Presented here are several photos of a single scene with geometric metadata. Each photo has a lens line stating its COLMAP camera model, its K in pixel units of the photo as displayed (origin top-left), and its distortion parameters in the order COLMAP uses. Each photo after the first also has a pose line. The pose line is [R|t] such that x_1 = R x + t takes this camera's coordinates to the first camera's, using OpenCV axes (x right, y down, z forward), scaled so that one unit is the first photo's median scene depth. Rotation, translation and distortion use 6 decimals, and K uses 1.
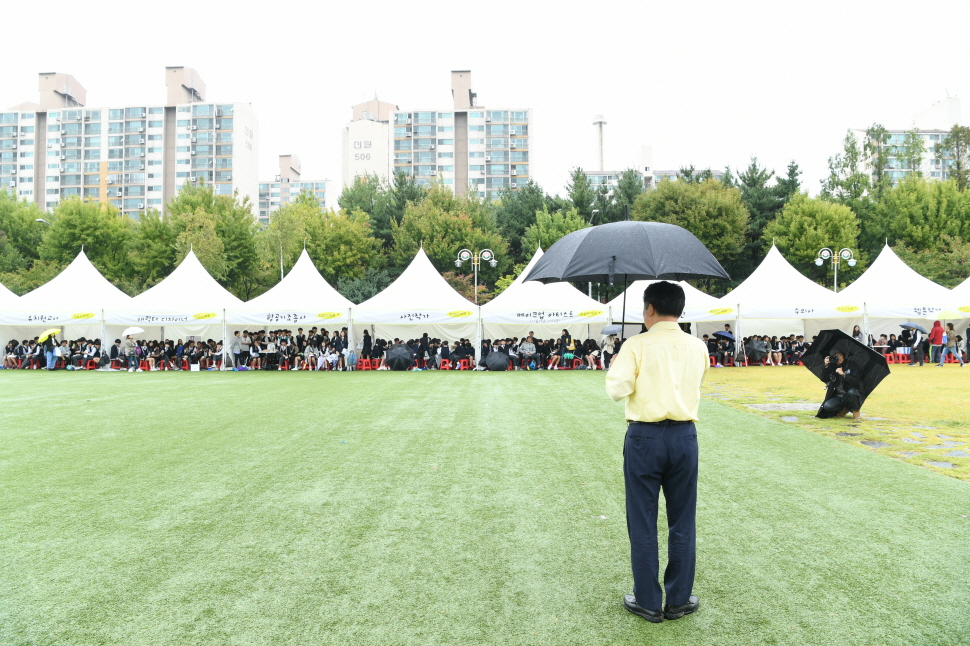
lens RADIAL K [[661.7, 0, 485.0], [0, 661.7, 323.0], [0, 0, 1]] dist [-0.073653, 0.013299]
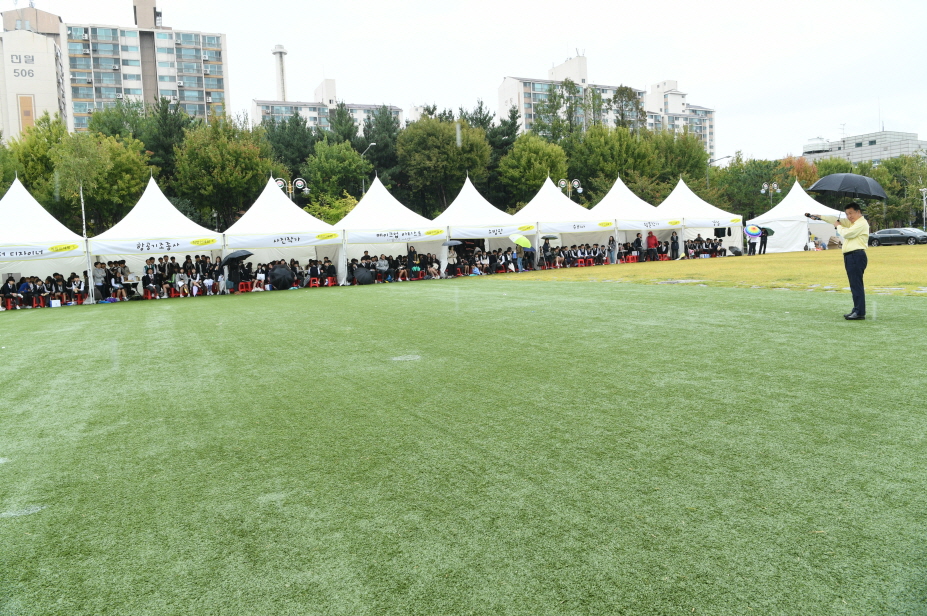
lens RADIAL K [[632.3, 0, 463.5], [0, 632.3, 308.0], [0, 0, 1]] dist [-0.073653, 0.013299]
pose [[0.887996, -0.081143, 0.452635, -0.195333], [0.039600, 0.994146, 0.100530, 0.005408], [-0.458142, -0.071346, 0.886011, -0.033632]]
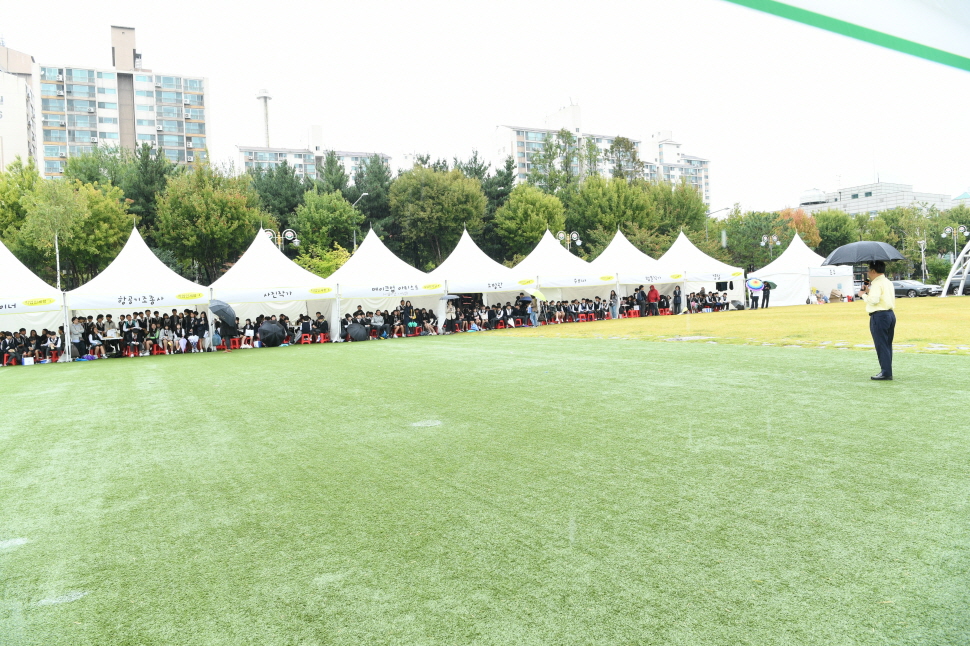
lens RADIAL K [[661.7, 0, 485.0], [0, 661.7, 323.0], [0, 0, 1]] dist [-0.073653, 0.013299]
pose [[0.865336, -0.053818, 0.498294, -0.204553], [0.037817, 0.998395, 0.042158, 0.002363], [-0.499763, -0.017637, 0.865983, -0.032429]]
